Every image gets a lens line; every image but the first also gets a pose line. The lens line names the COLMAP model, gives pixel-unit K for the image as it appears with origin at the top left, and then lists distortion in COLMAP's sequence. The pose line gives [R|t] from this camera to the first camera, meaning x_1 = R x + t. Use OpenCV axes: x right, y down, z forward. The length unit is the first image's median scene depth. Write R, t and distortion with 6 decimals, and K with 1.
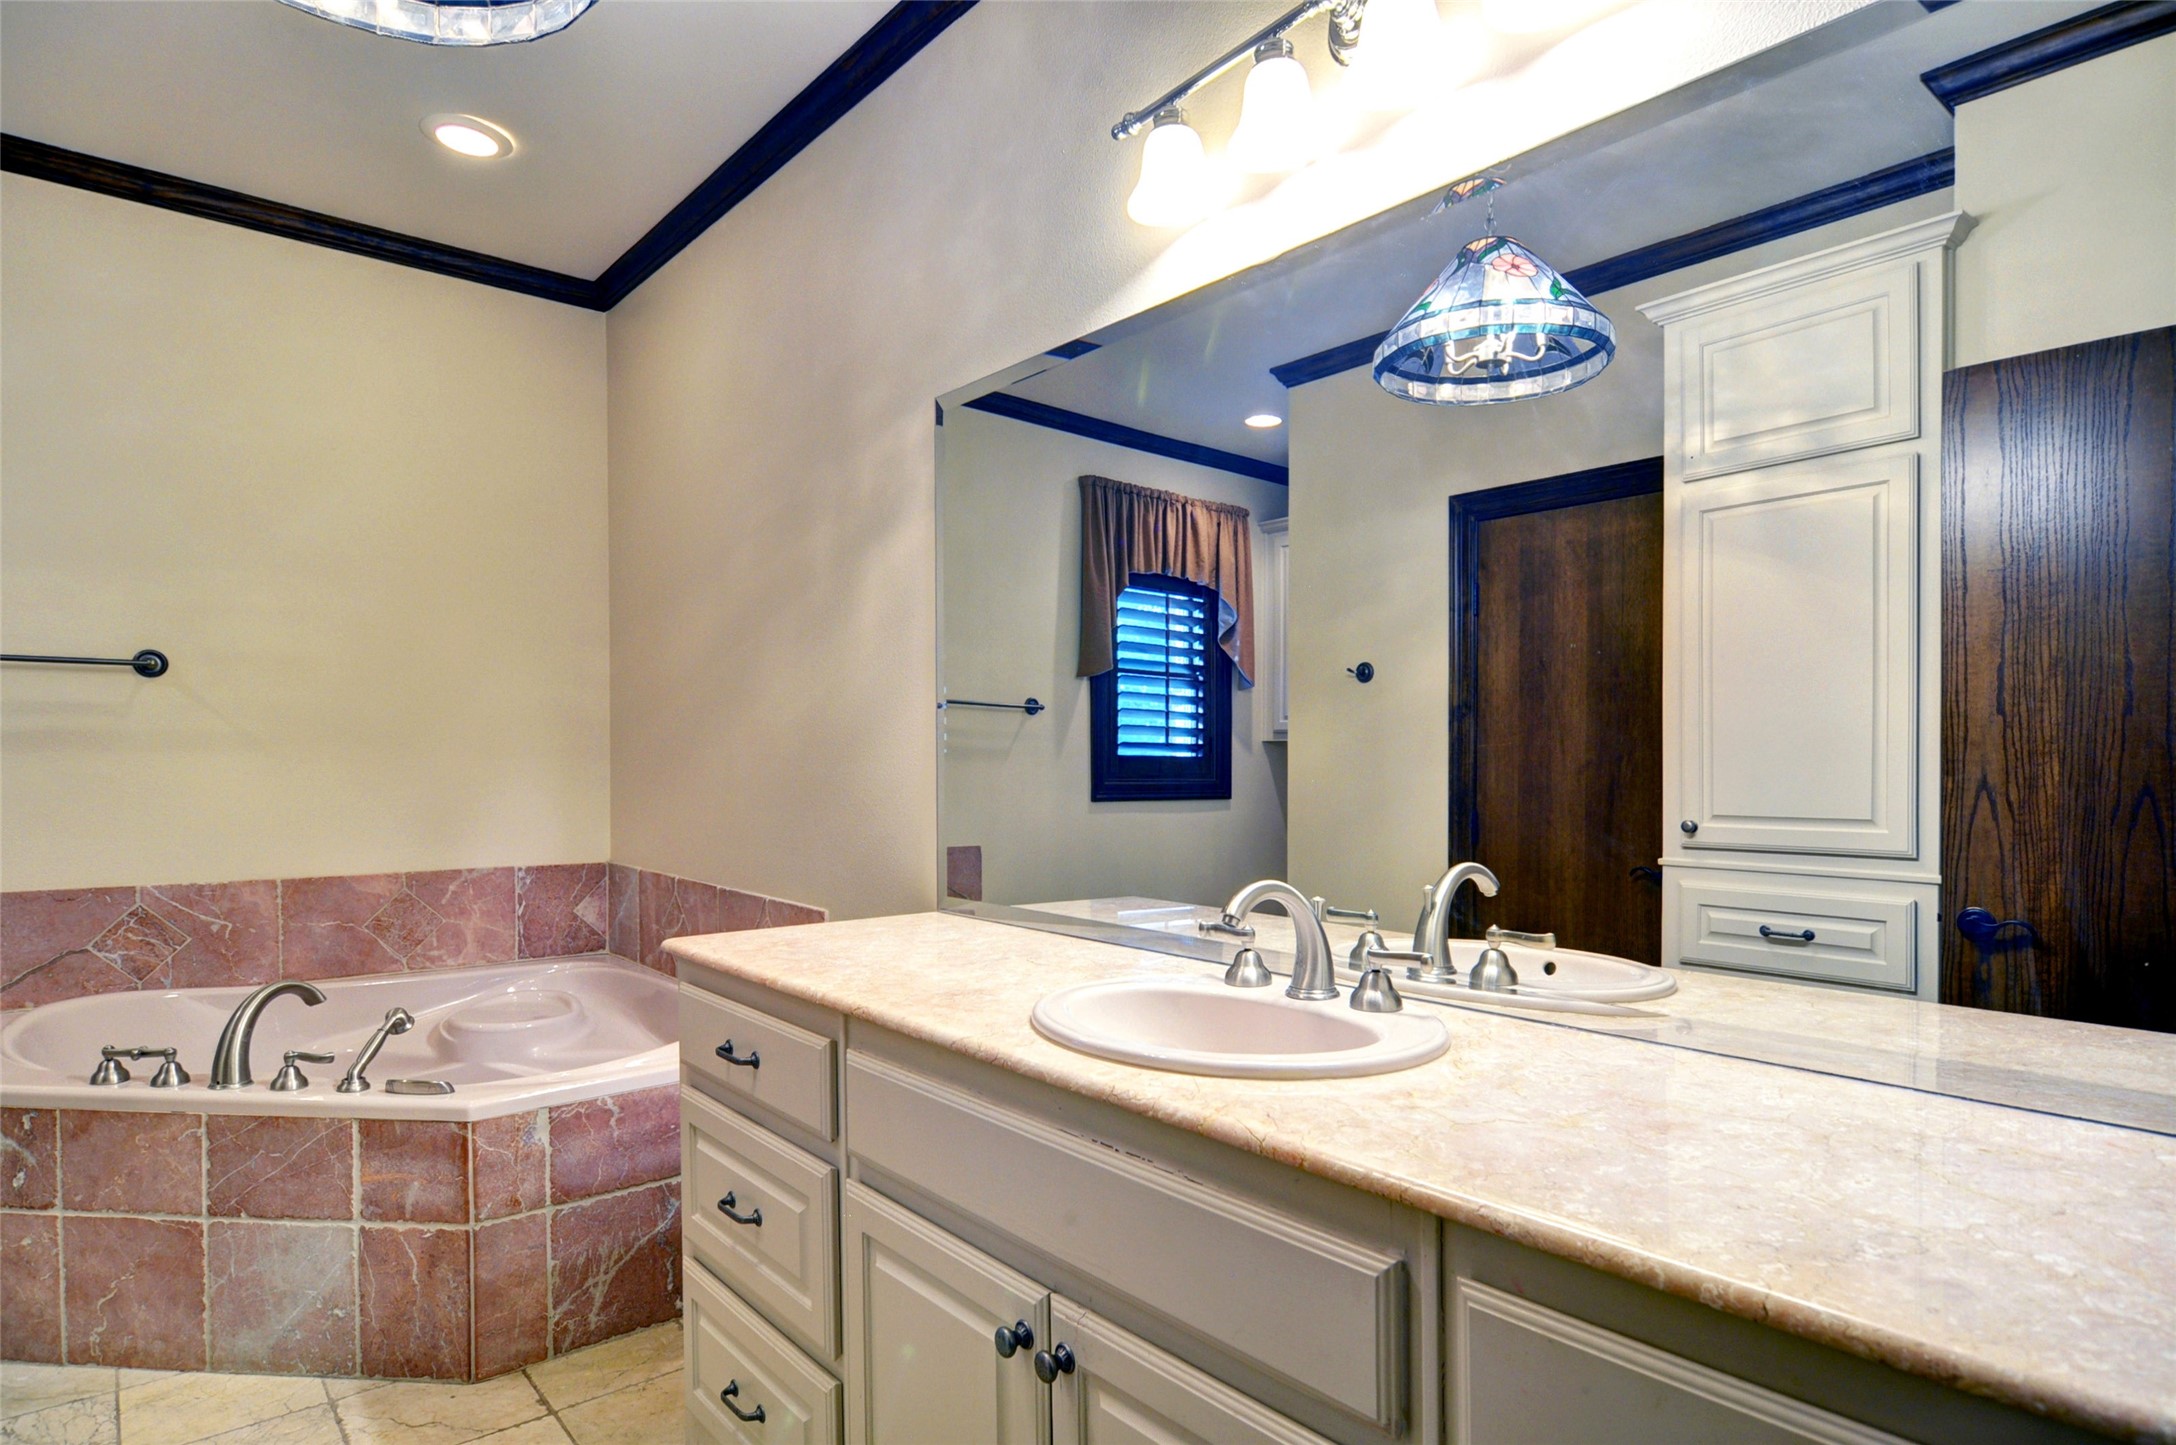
lens RADIAL K [[1162.4, 0, 1081.9], [0, 1162.4, 768.5], [0, 0, 1]] dist [-0.005832, -0.000823]
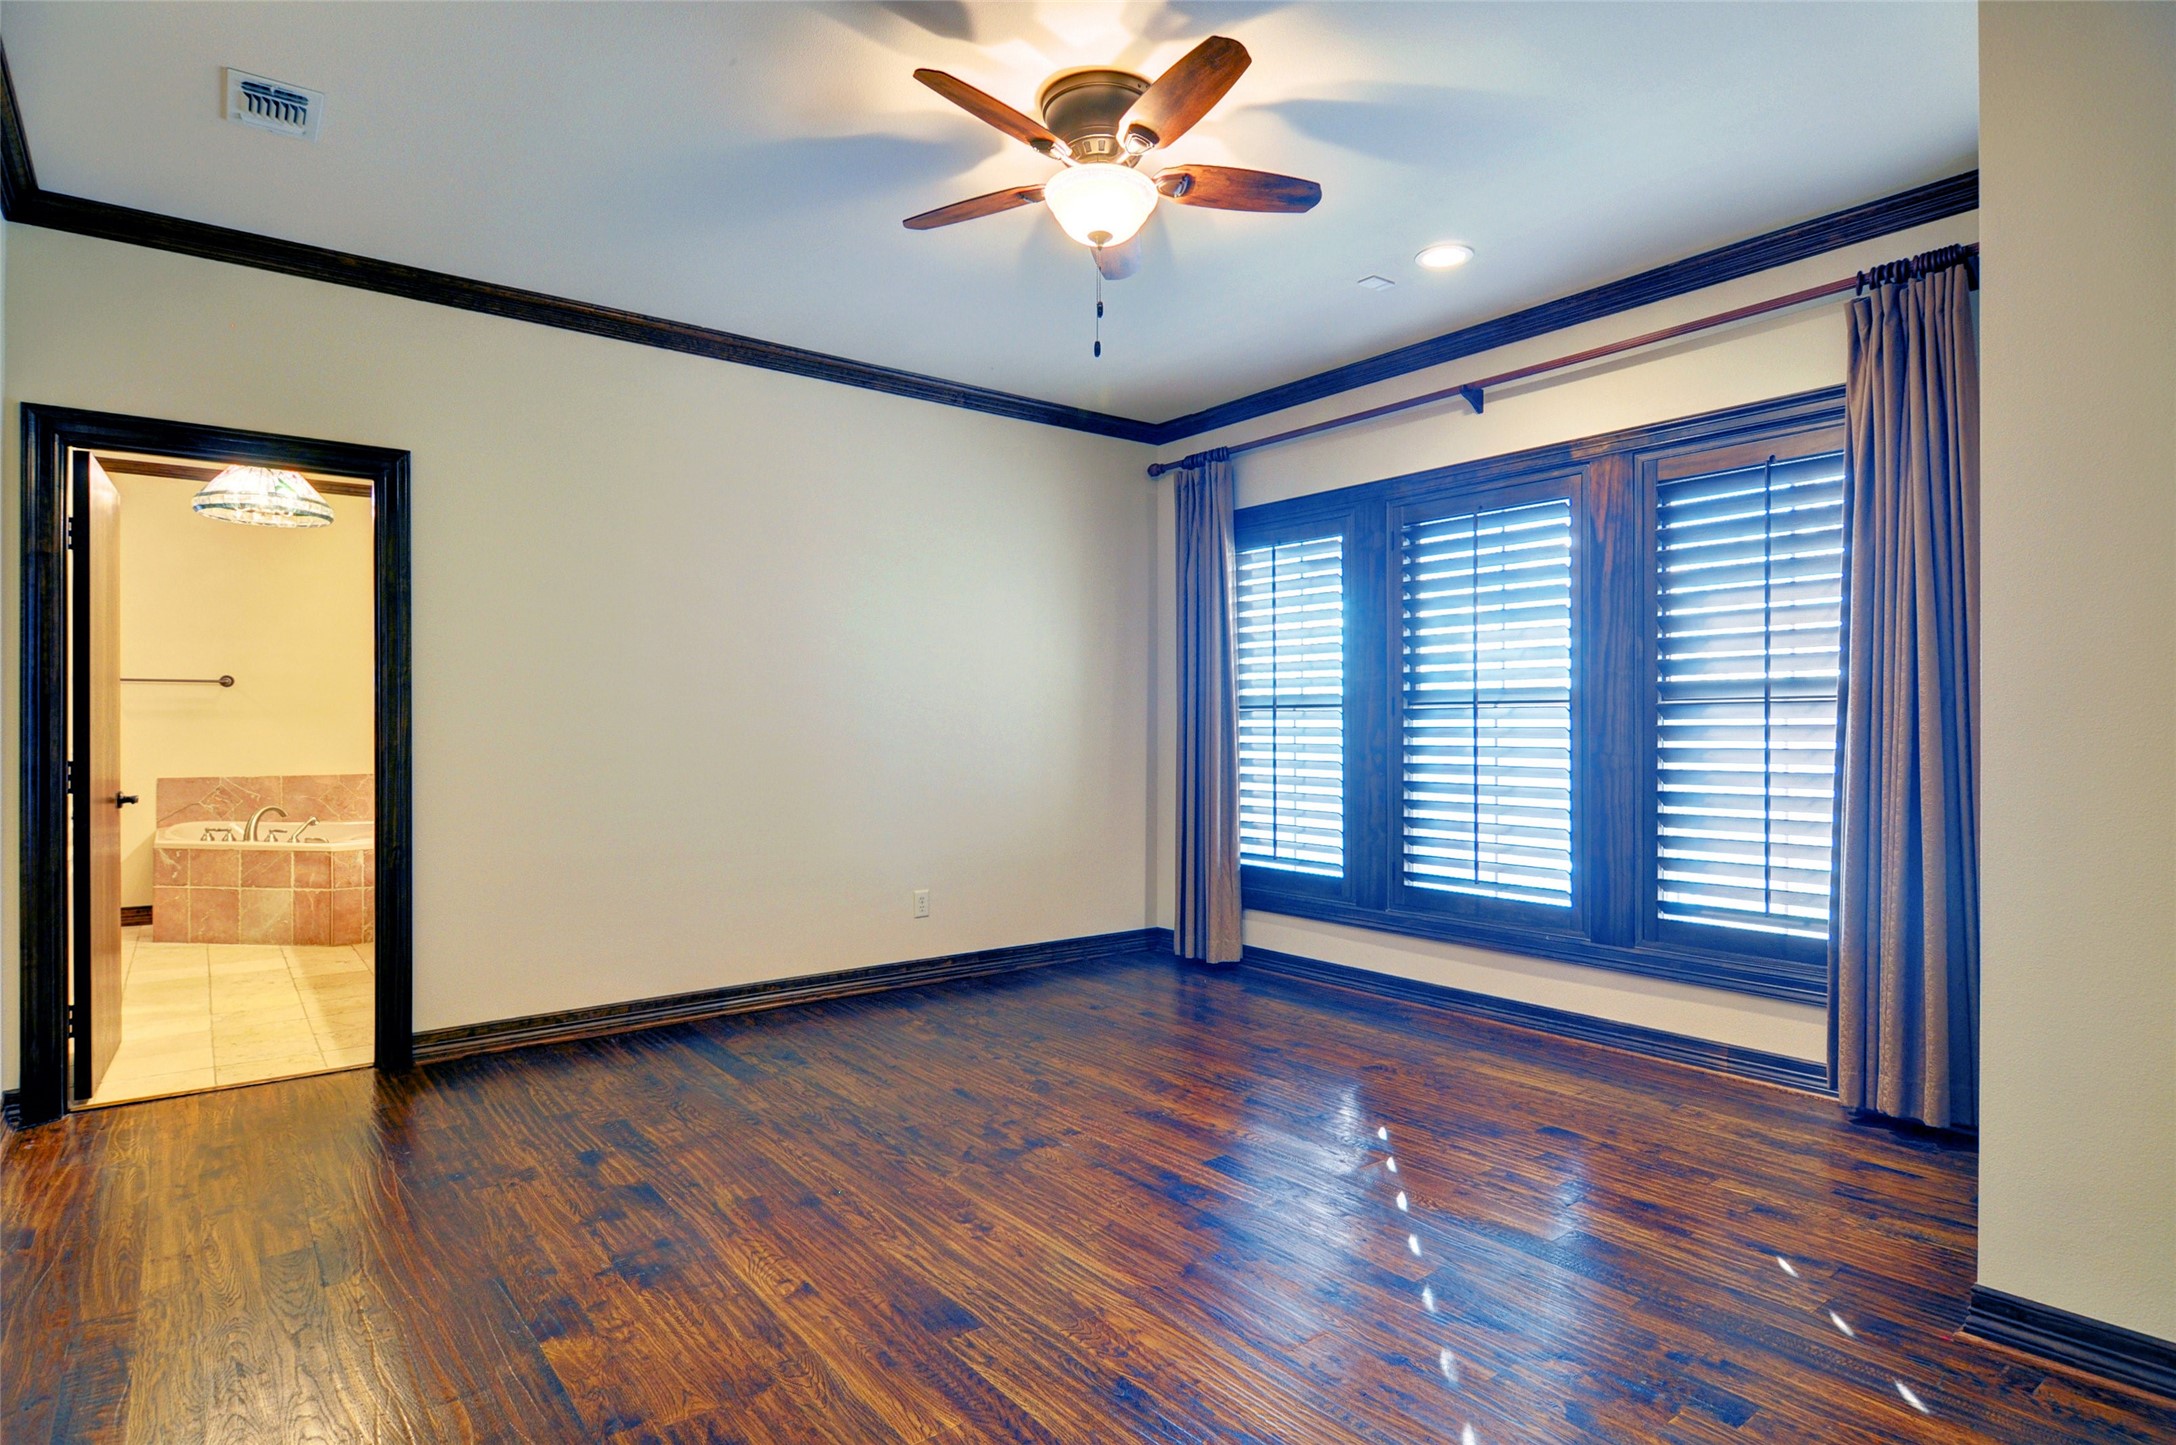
lens RADIAL K [[1162.4, 0, 1088.0], [0, 1162.4, 719.0], [0, 0, 1]] dist [-0.005832, -0.000823]
pose [[0.998791, 0.000909, -0.049151, 1.383172], [-0.001852, 0.999815, -0.019154, 0.036175], [0.049125, 0.019222, 0.998608, -1.650007]]
